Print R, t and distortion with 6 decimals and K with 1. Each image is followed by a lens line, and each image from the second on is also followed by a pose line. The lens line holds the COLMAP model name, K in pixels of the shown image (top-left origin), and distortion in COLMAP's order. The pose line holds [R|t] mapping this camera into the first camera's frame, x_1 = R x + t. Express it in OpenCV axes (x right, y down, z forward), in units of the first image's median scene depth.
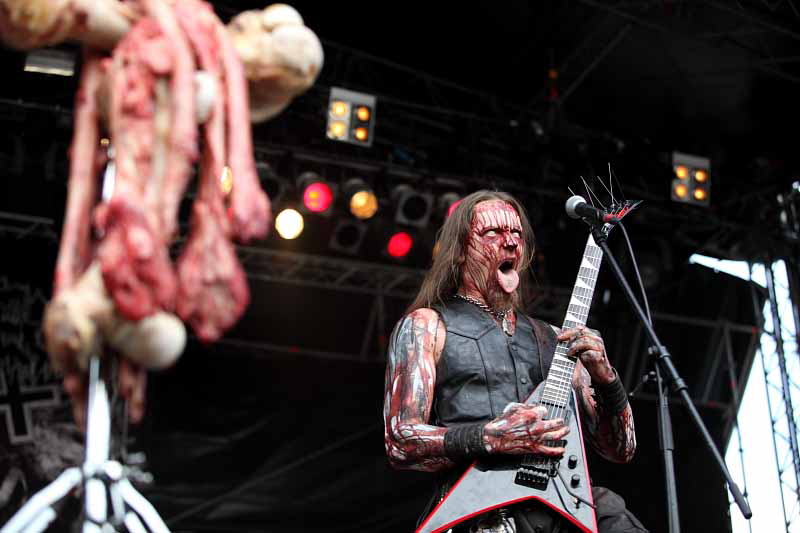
lens RADIAL K [[1663.0, 0, 400.0], [0, 1663.0, 266.5], [0, 0, 1]] dist [-0.459431, 1.955674]
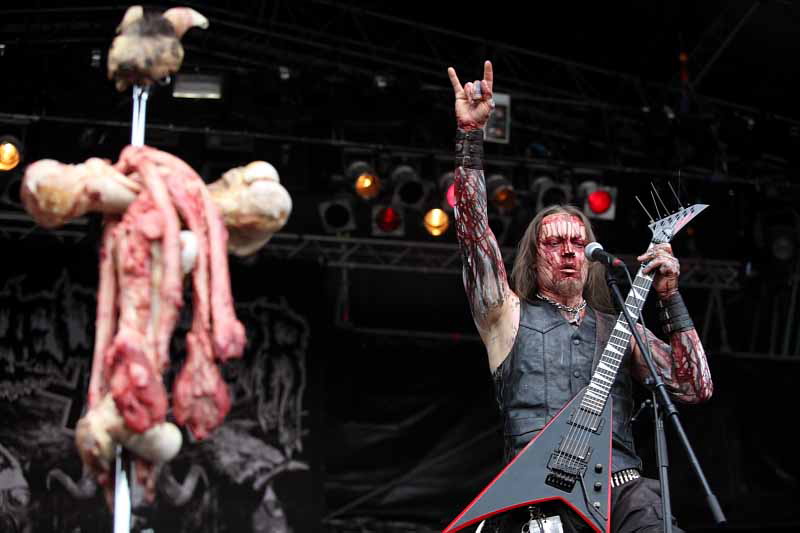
lens RADIAL K [[1663.0, 0, 400.0], [0, 1663.0, 266.5], [0, 0, 1]] dist [-0.459431, 1.955674]
pose [[0.990692, -0.064324, -0.119967, 0.189022], [0.066950, 0.997594, 0.017990, -0.095762], [0.118522, -0.025855, 0.992615, -0.268333]]
